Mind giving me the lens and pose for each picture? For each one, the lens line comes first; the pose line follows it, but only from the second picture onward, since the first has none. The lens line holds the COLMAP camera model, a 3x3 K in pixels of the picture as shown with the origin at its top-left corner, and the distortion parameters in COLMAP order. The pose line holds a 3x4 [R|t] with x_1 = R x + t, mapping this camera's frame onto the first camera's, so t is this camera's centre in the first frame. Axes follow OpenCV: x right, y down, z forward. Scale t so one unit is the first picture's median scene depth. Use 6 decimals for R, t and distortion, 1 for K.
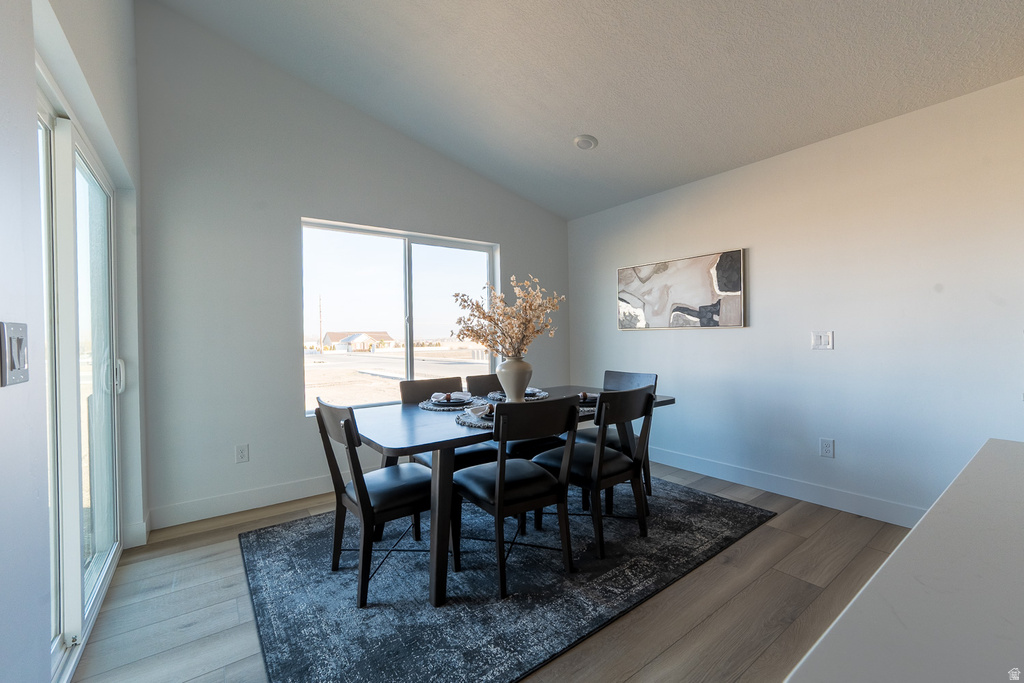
lens RADIAL K [[427.6, 0, 519.0], [0, 427.6, 340.7], [0, 0, 1]] dist [-0.013022, 0.000129]
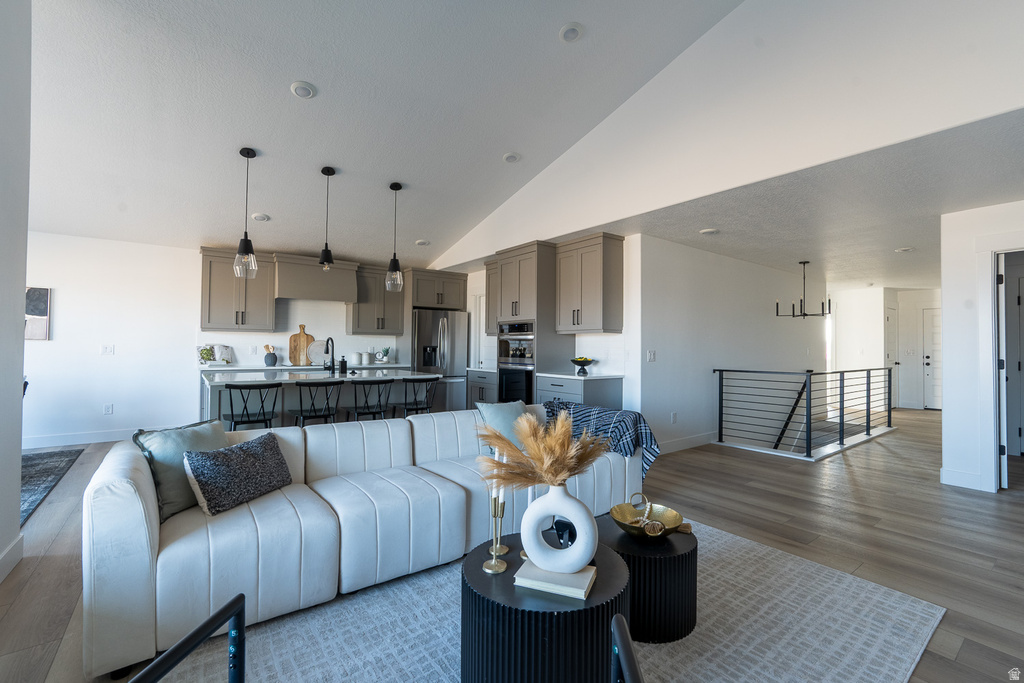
lens RADIAL K [[447.1, 0, 518.6], [0, 447.1, 339.2], [0, 0, 1]] dist [-0.019890, -0.000044]
pose [[-0.003139, 0.036995, 0.999311, -0.986028], [0.000987, 0.999315, -0.036992, 0.022285], [-0.999995, 0.000870, -0.003173, -0.631595]]
